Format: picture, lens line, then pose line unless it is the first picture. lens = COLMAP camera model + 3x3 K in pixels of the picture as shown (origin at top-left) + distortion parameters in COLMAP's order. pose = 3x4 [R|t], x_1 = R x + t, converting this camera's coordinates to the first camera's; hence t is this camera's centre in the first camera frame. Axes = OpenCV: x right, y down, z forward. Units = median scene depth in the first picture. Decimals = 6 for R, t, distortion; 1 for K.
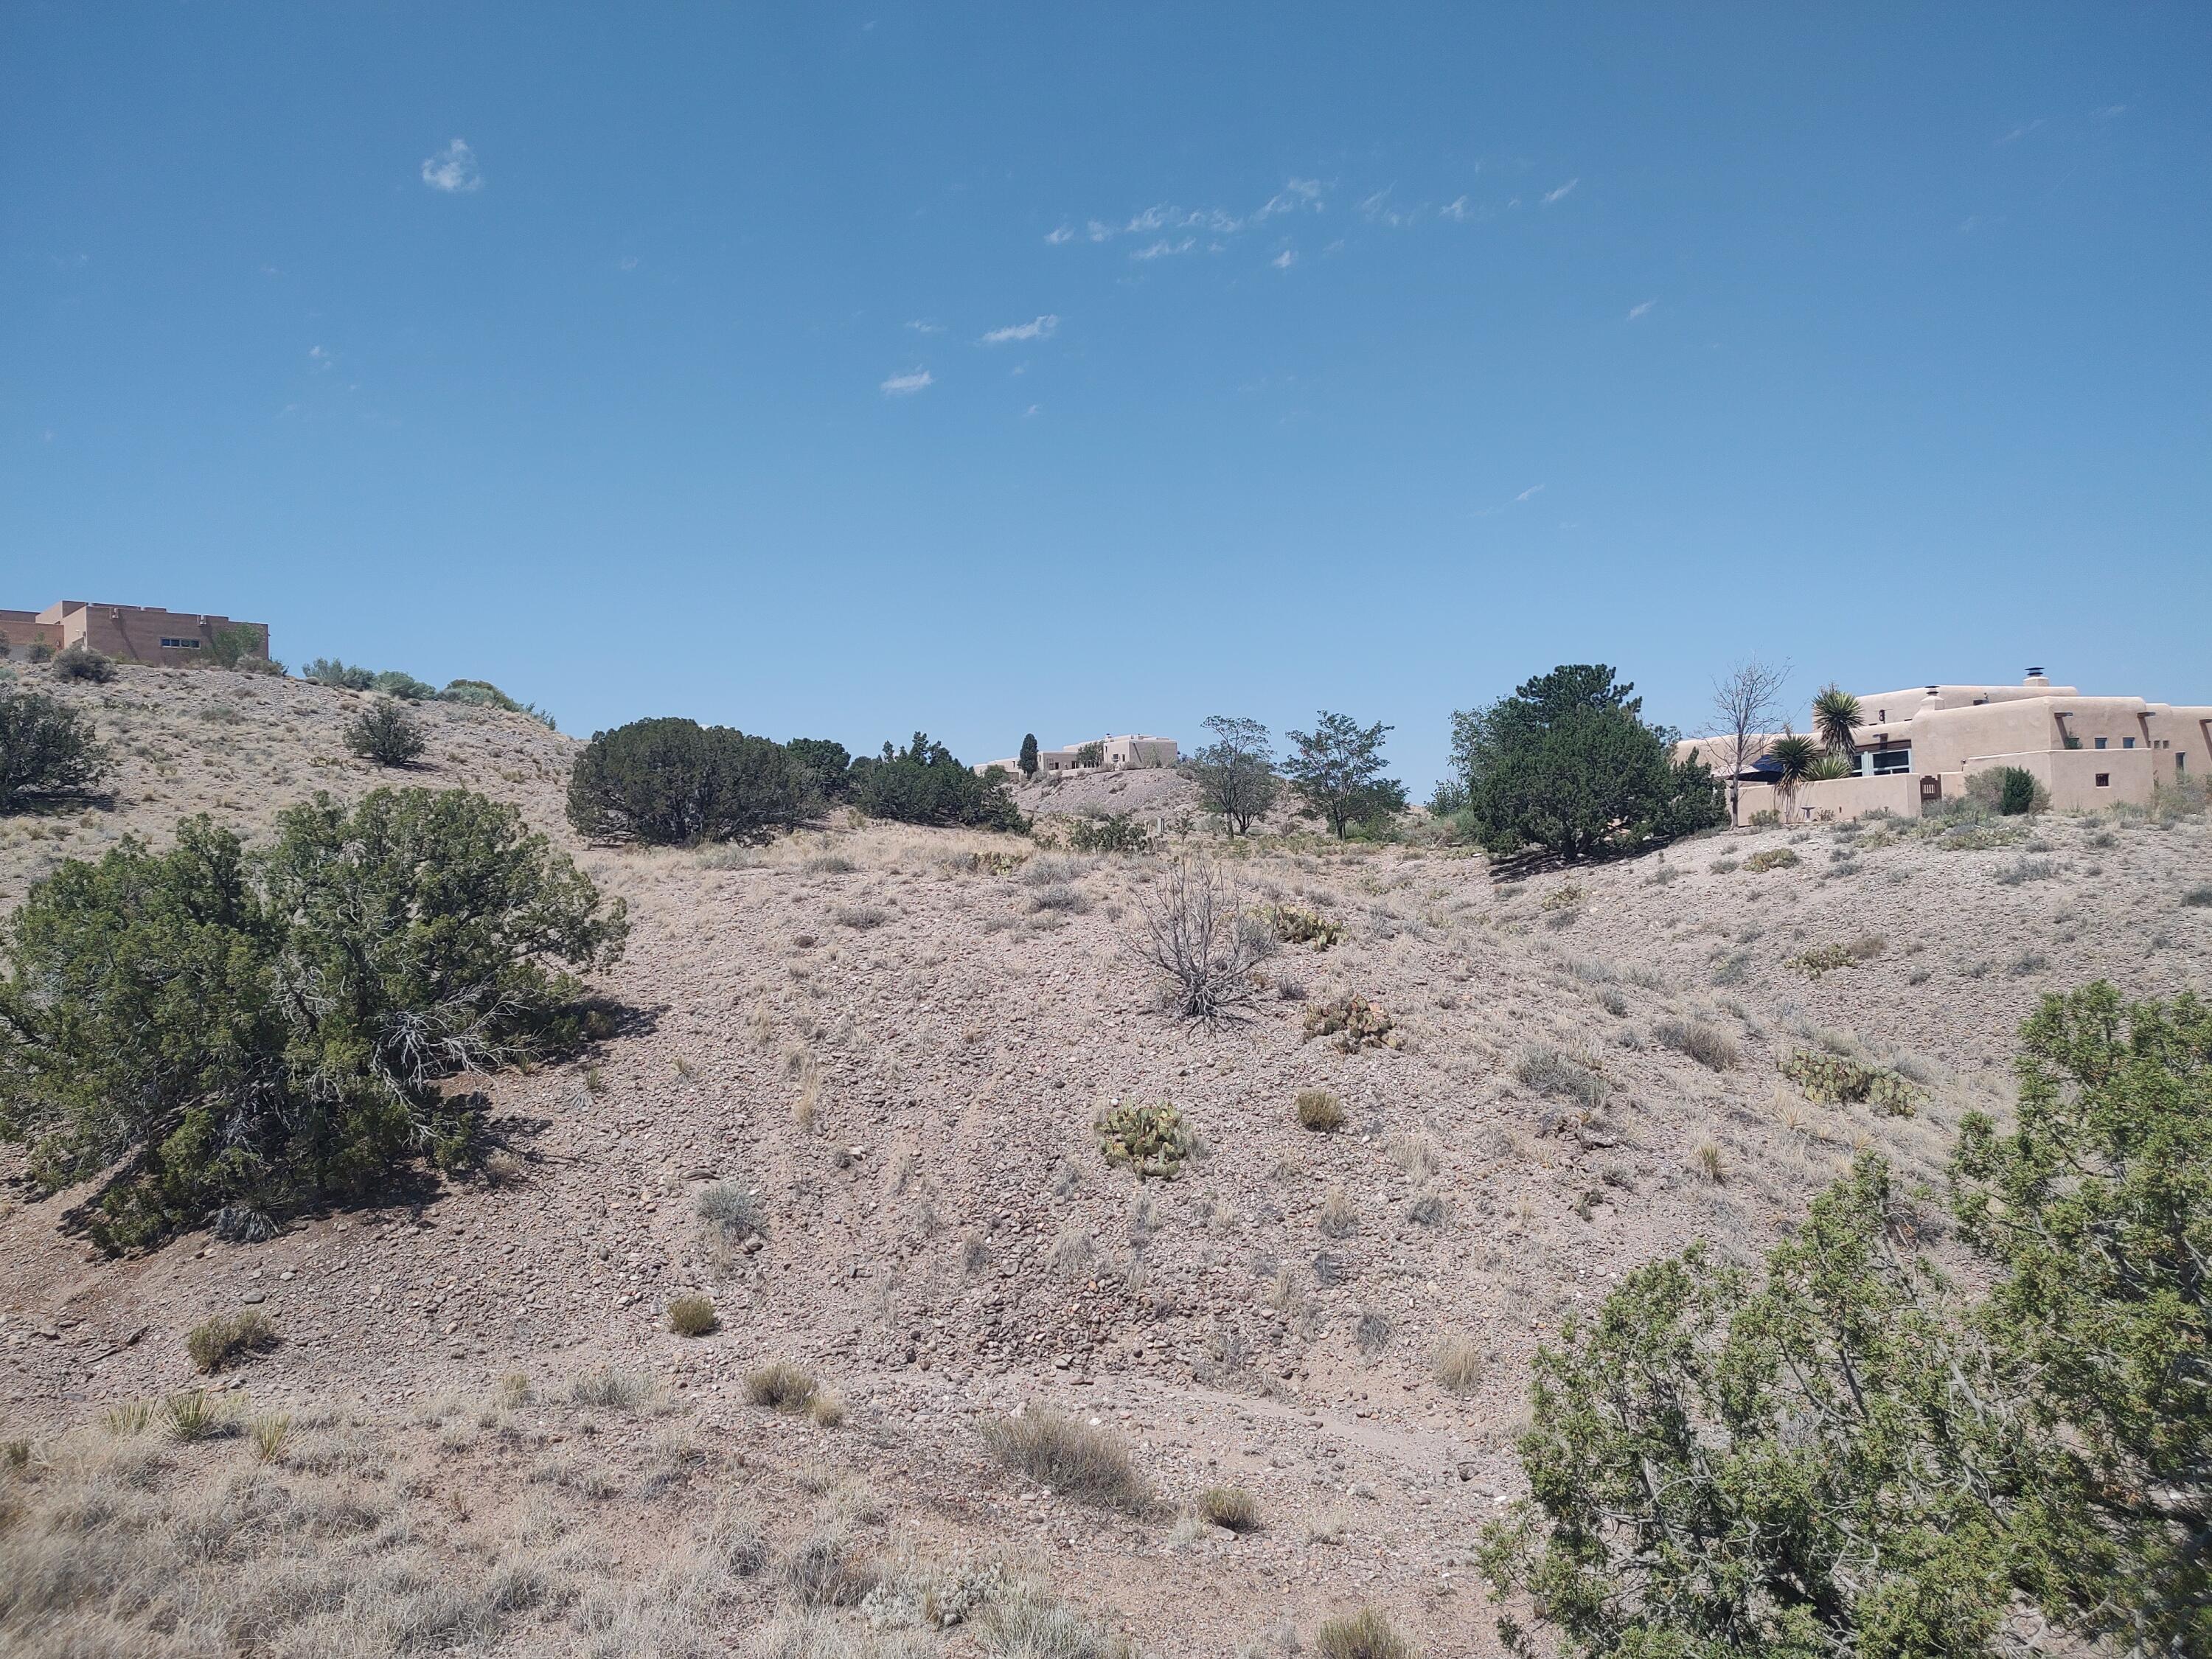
lens RADIAL K [[1612.7, 0, 1111.2], [0, 1612.7, 826.6], [0, 0, 1]] dist [0.015754, -0.006835]
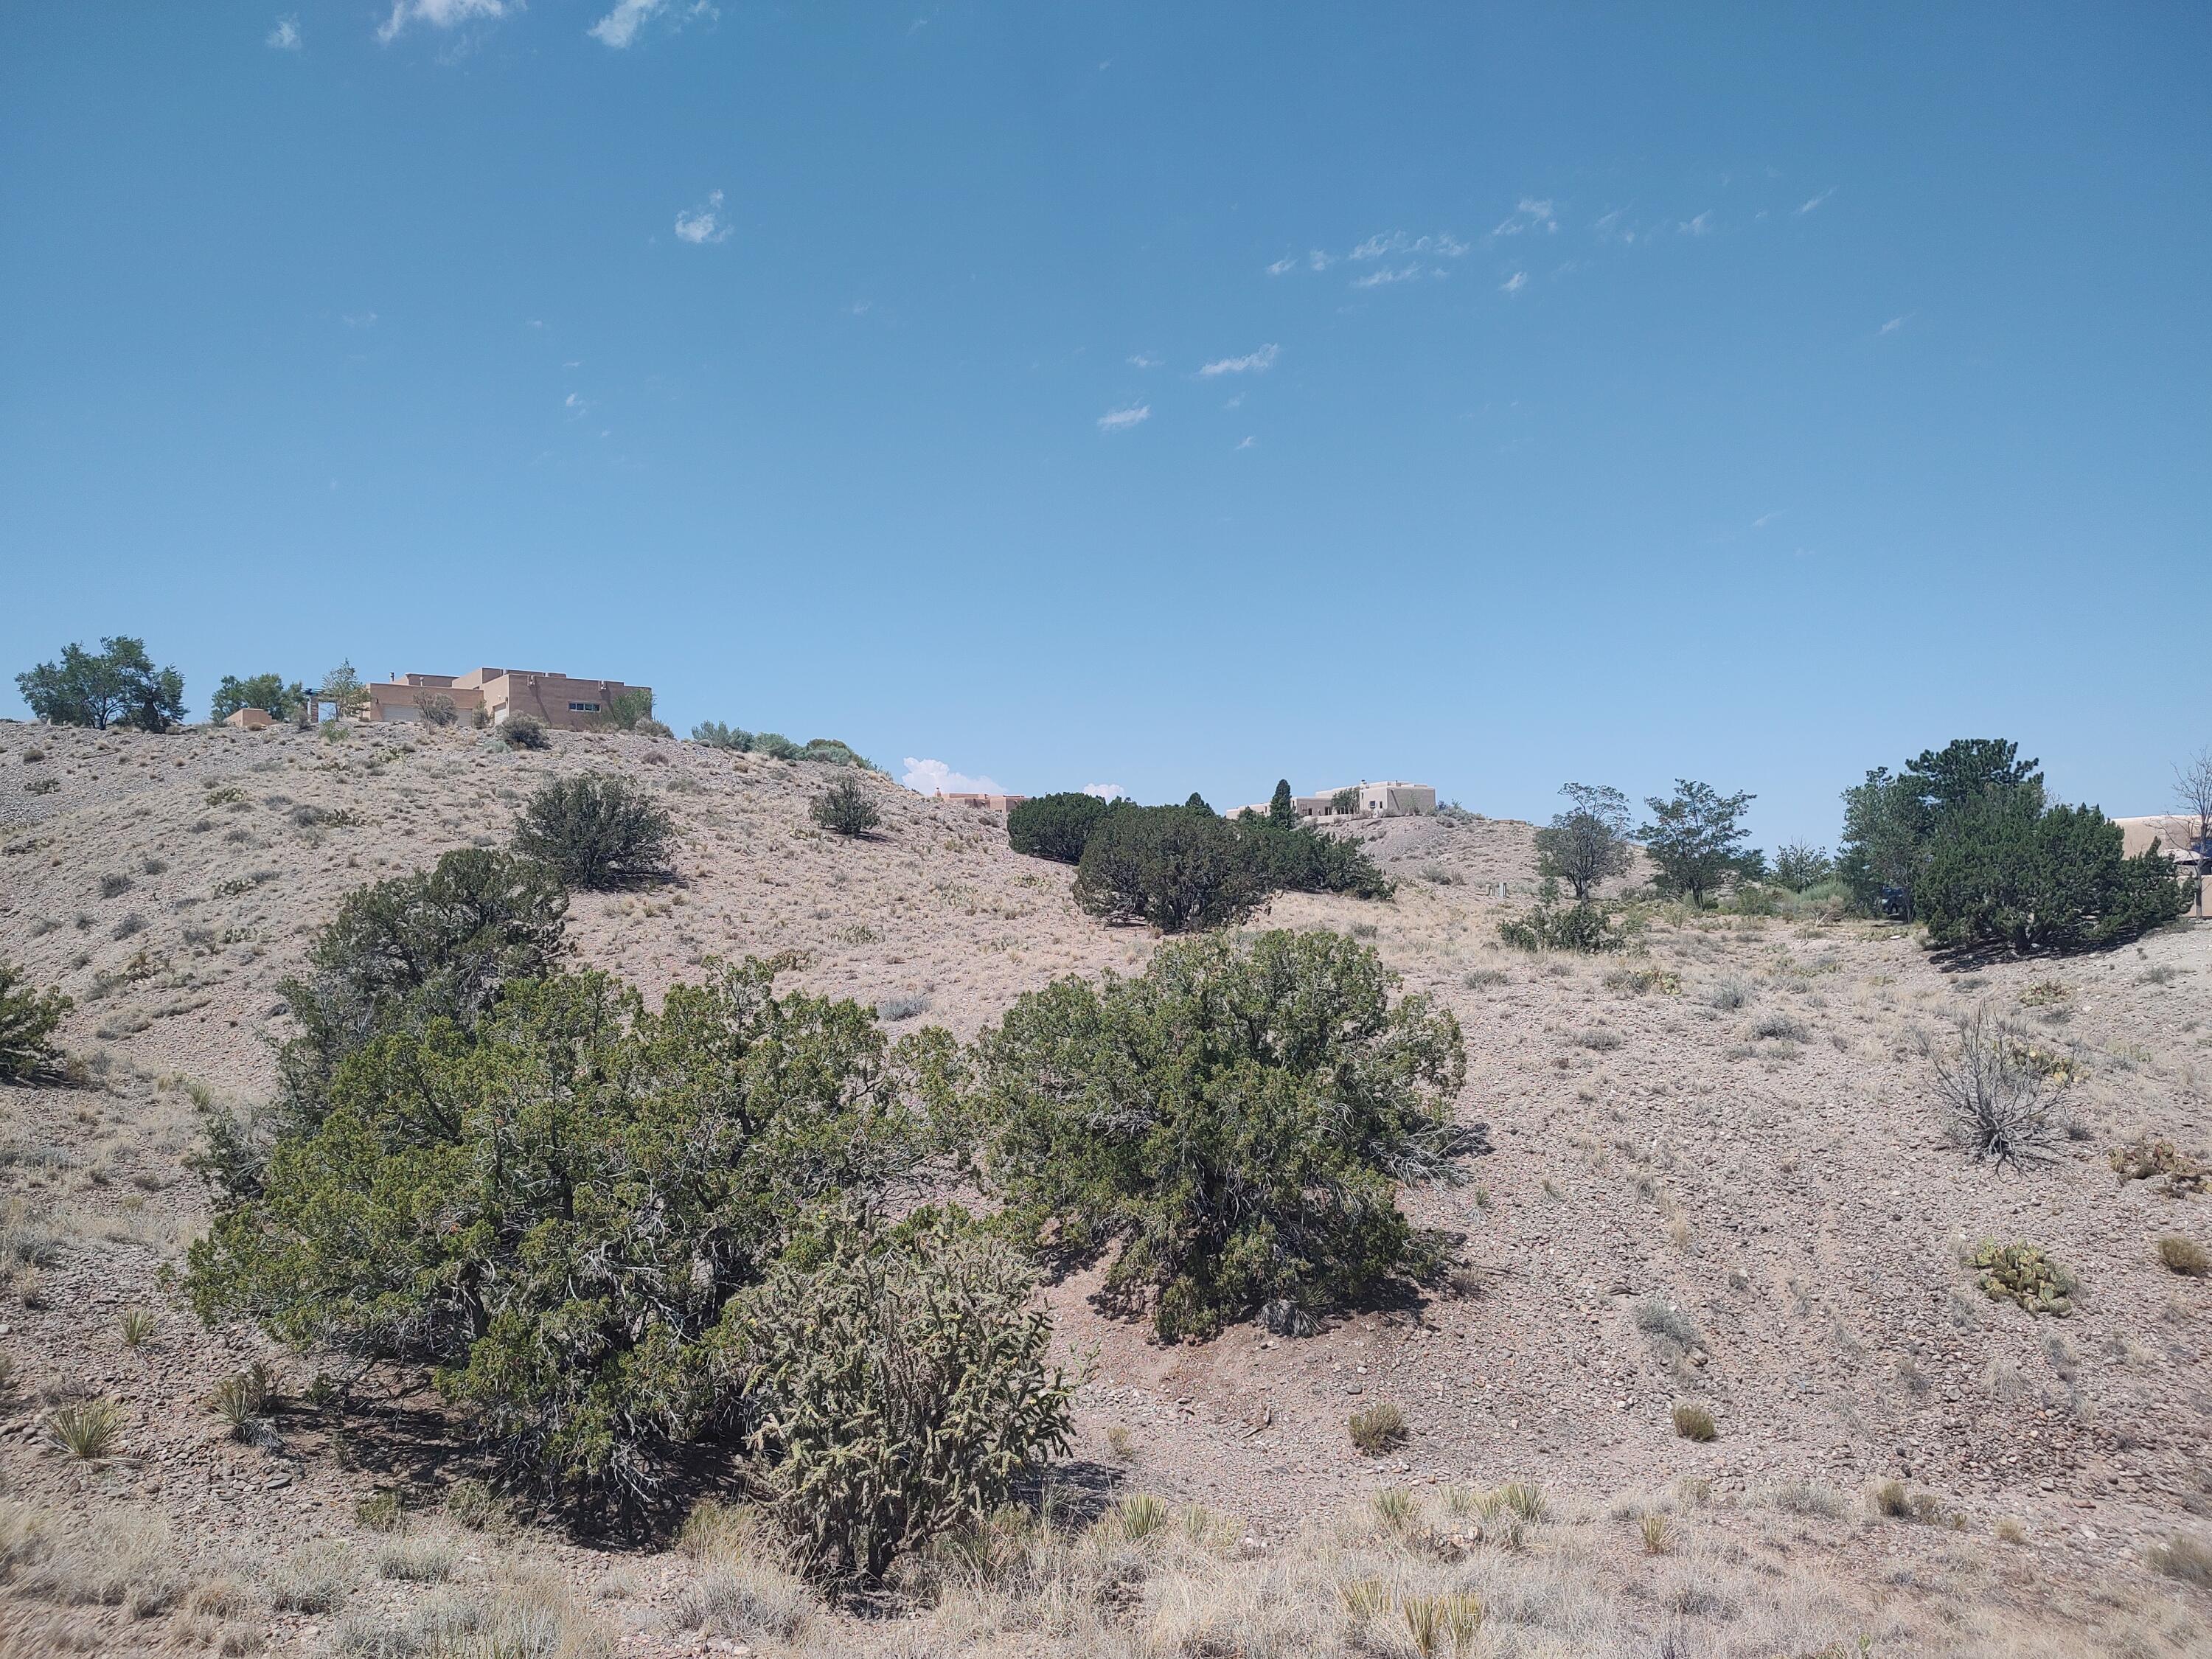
lens RADIAL K [[1626.3, 0, 1106.7], [0, 1626.3, 873.0], [0, 0, 1]] dist [0.025114, -0.026163]
pose [[0.992533, 0.015611, -0.120970, -0.101943], [-0.014719, 0.999858, 0.008264, -0.017676], [0.121082, -0.006422, 0.992622, -0.039146]]
